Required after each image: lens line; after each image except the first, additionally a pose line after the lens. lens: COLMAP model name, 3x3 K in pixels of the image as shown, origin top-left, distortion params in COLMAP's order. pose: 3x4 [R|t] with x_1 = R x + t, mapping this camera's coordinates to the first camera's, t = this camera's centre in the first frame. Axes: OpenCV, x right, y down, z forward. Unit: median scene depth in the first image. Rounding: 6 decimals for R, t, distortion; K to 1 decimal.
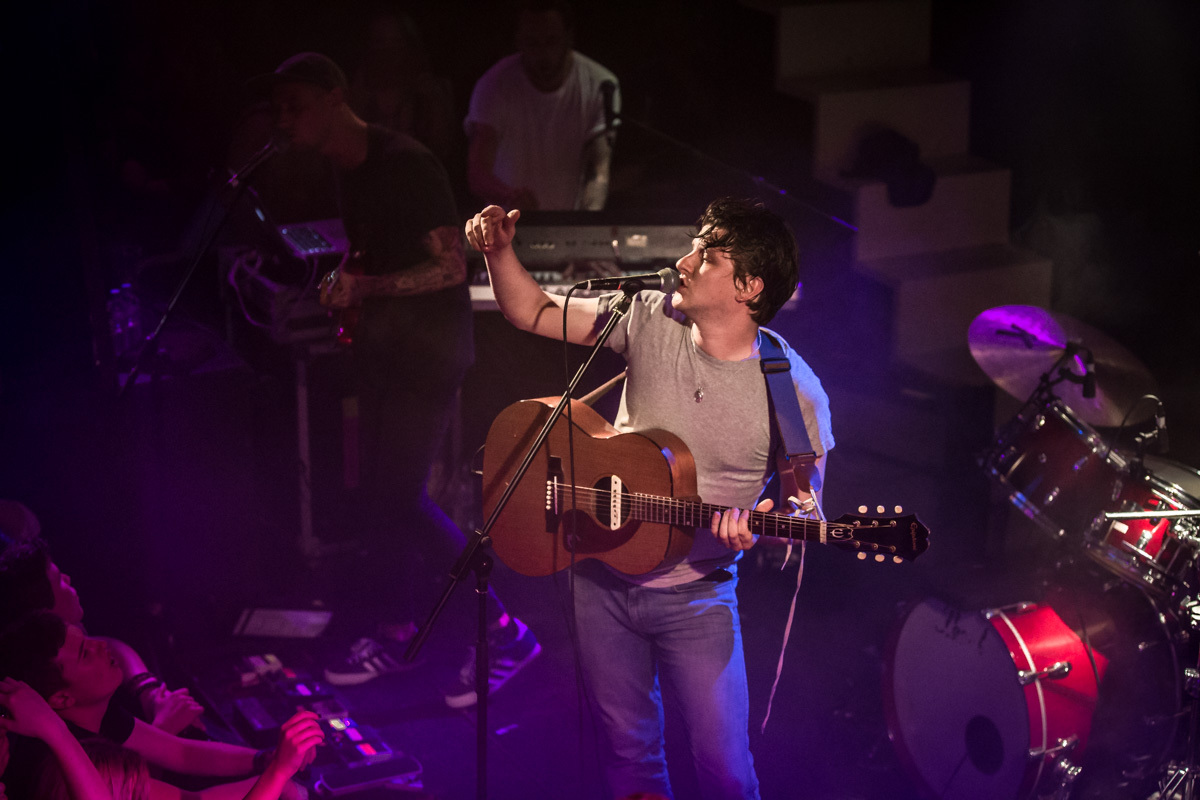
lens RADIAL K [[2419.5, 0, 600.0], [0, 2419.5, 400.0], [0, 0, 1]] dist [0.046526, 0.342590]
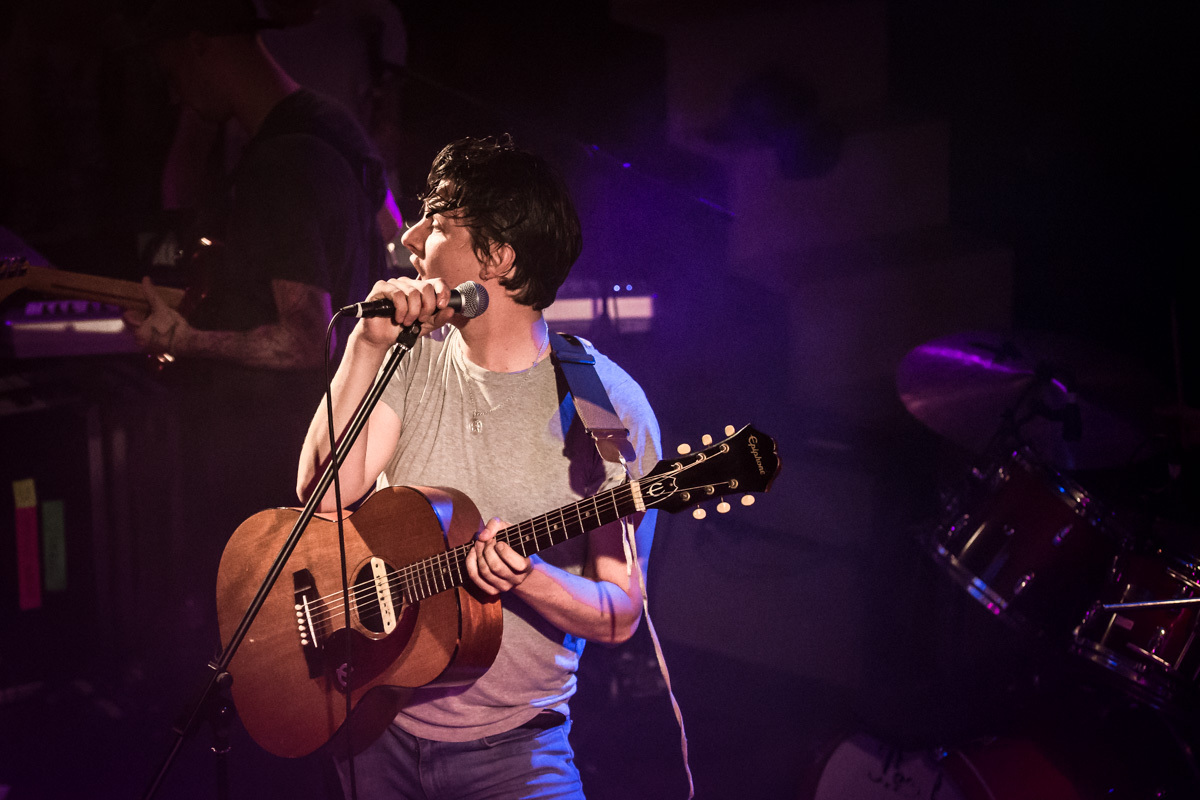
lens RADIAL K [[2419.5, 0, 600.0], [0, 2419.5, 400.0], [0, 0, 1]] dist [0.046526, 0.342590]
pose [[0.999190, -0.038952, 0.010124, 0.057889], [0.039292, 0.998584, -0.035859, 0.007098], [-0.008713, 0.036228, 0.999306, 0.294122]]
